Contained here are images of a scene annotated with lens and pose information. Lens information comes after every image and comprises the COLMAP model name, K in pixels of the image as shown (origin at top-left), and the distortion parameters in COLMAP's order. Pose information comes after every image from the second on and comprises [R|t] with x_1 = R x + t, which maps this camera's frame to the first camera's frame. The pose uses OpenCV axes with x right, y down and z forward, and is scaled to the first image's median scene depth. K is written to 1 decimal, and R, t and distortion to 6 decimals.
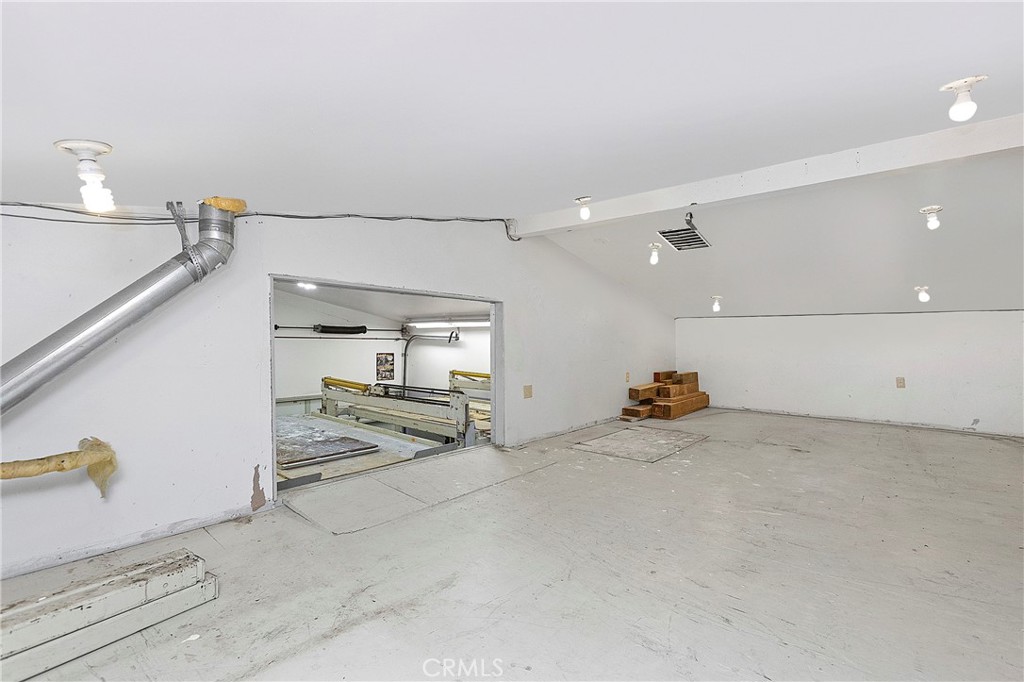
lens RADIAL K [[458.5, 0, 512.0], [0, 458.5, 341.0], [0, 0, 1]] dist [-0.000213, -0.000033]
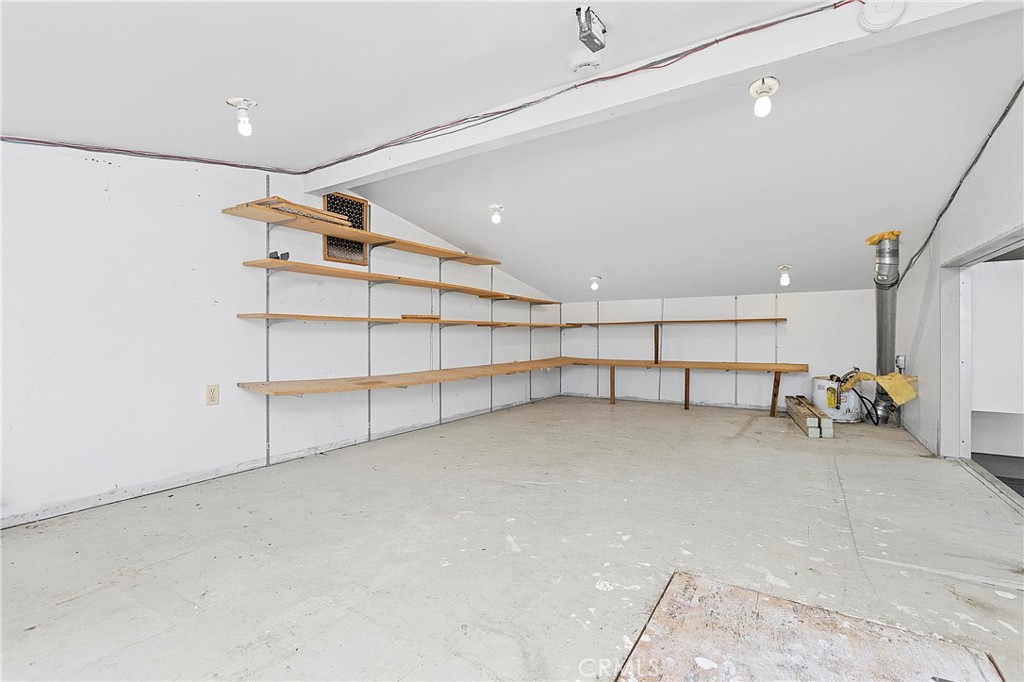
lens RADIAL K [[468.7, 0, 512.0], [0, 468.7, 341.0], [0, 0, 1]] dist [-0.003803, -0.000359]
pose [[-0.990564, -0.005840, -0.136927, 0.564141], [-0.006855, 0.999952, 0.006943, 0.035231], [0.136880, 0.007816, -0.990557, 1.518123]]
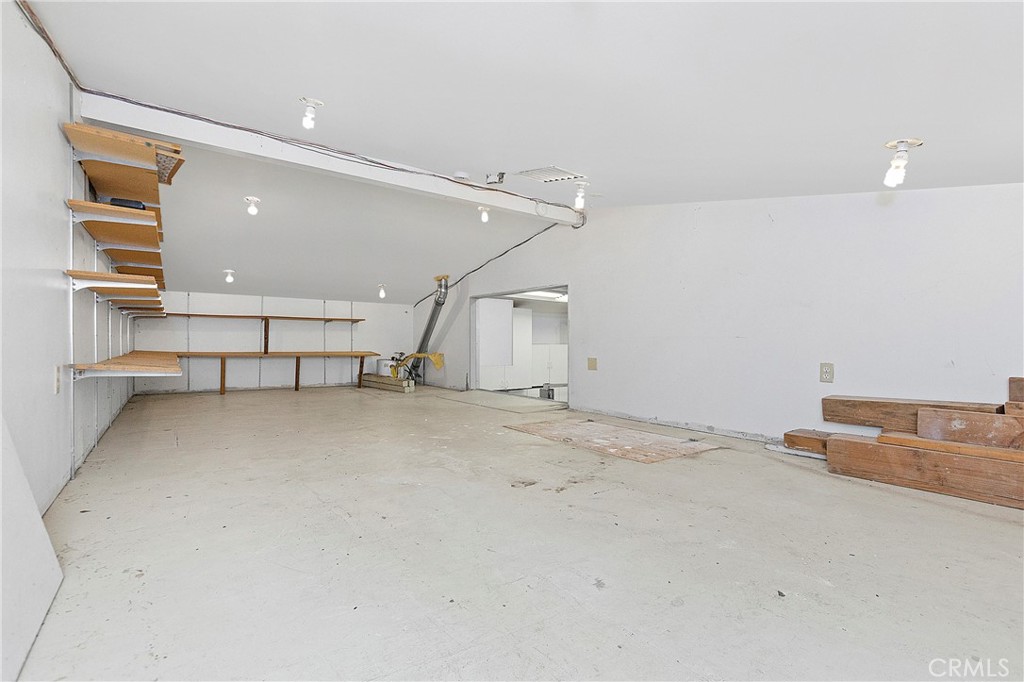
lens RADIAL K [[468.7, 0, 512.0], [0, 468.7, 341.0], [0, 0, 1]] dist [-0.003803, -0.000359]
pose [[-0.234796, -0.017265, -0.971891, 1.393918], [-0.006808, 0.999847, -0.016117, 0.094346], [0.972021, 0.002833, -0.234878, 1.332095]]
